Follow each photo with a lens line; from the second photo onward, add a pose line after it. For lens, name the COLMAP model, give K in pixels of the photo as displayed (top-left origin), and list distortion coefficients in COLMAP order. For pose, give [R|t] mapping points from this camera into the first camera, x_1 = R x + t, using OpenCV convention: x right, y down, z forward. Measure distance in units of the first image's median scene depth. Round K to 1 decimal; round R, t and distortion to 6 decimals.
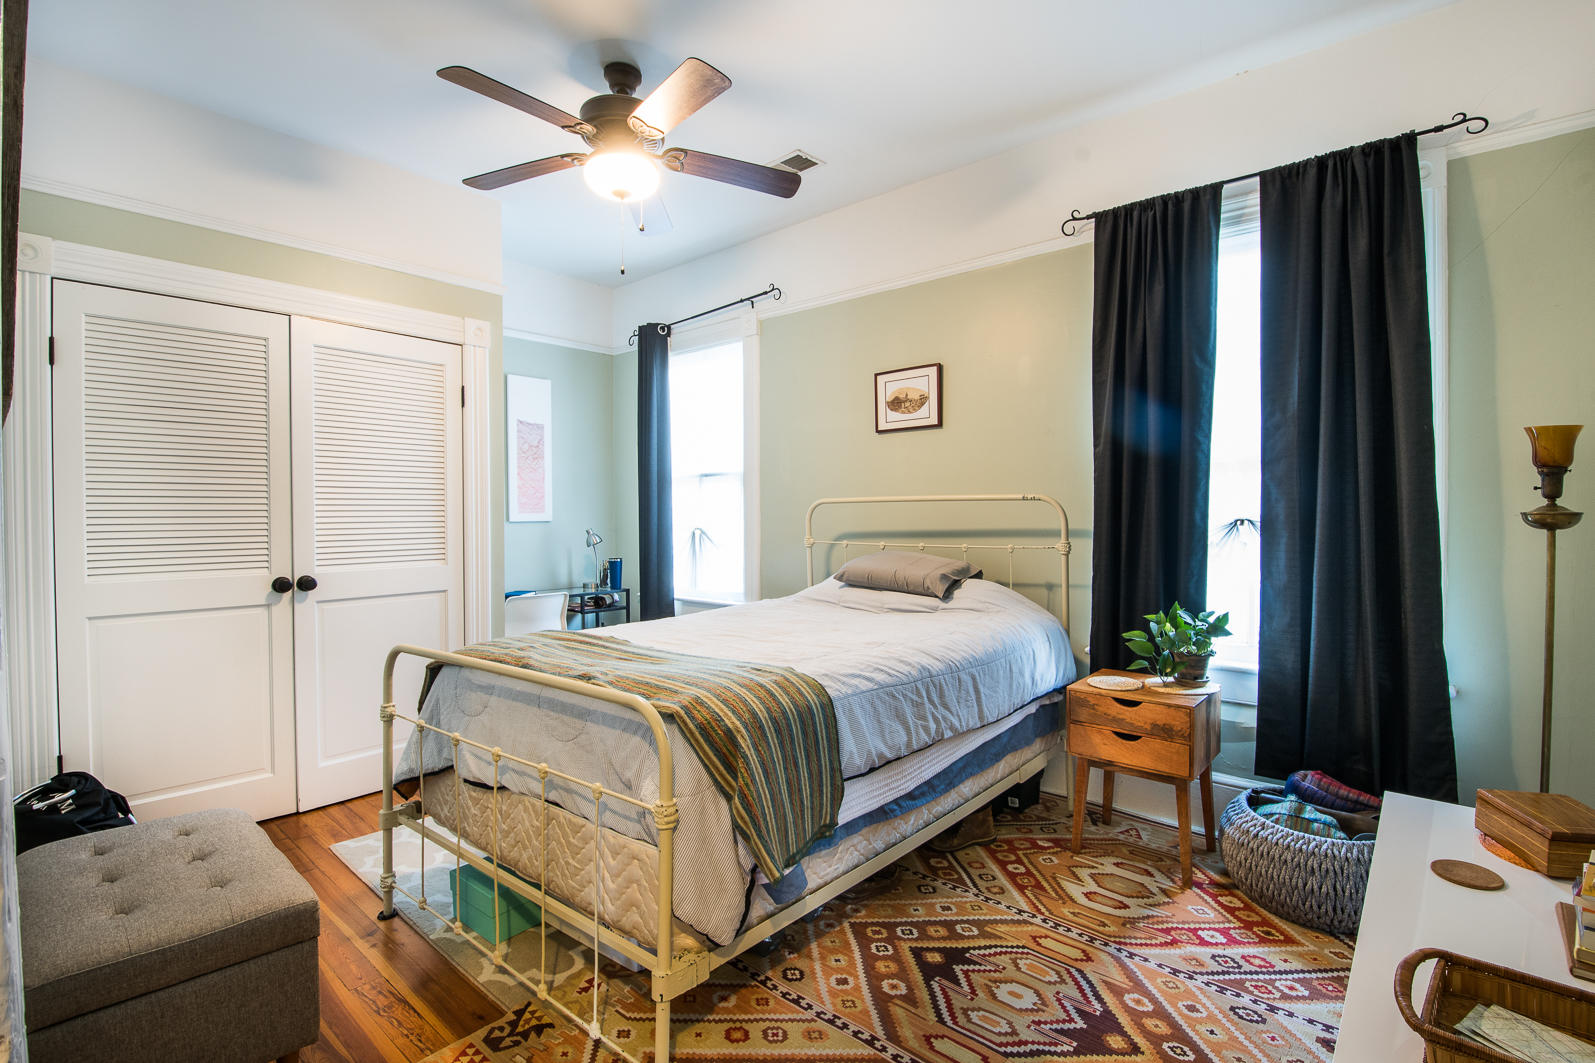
lens RADIAL K [[764.6, 0, 800.8], [0, 764.6, 527.4], [0, 0, 1]] dist [0.014377, -0.026790]
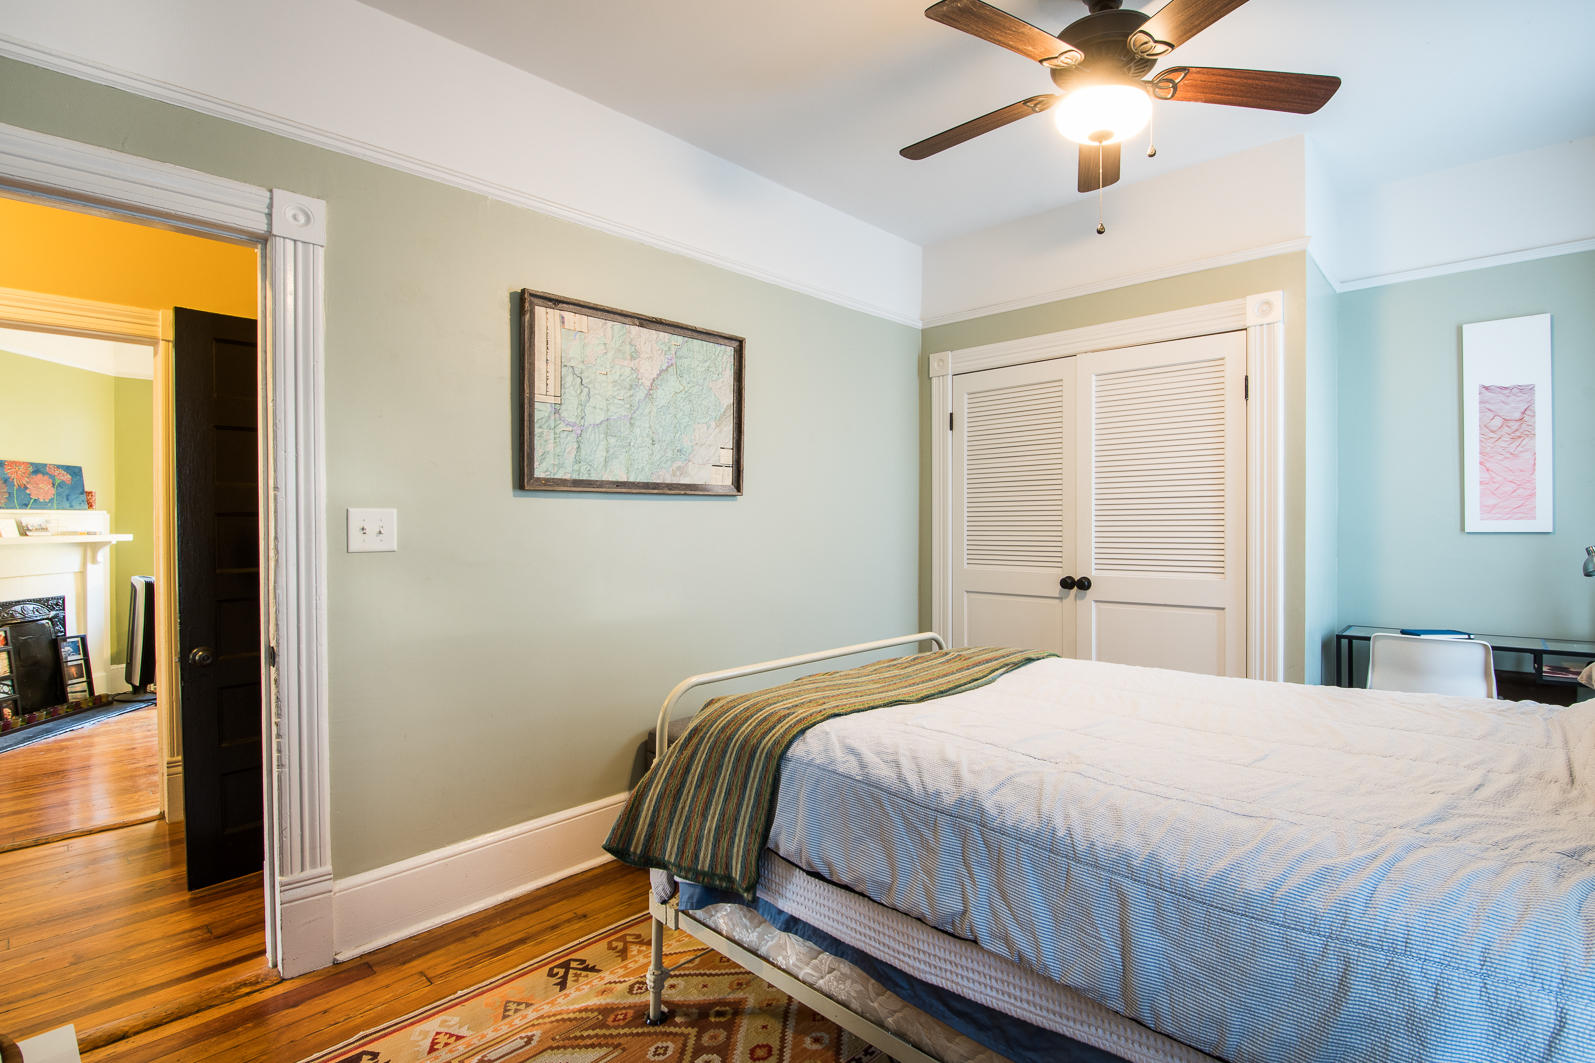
lens RADIAL K [[764.6, 0, 800.8], [0, 764.6, 527.4], [0, 0, 1]] dist [0.014377, -0.026790]
pose [[-0.051320, 0.011899, -0.998611, 0.535583], [-0.011051, 0.999861, 0.012482, -0.021465], [0.998621, 0.011676, -0.051182, 0.648984]]
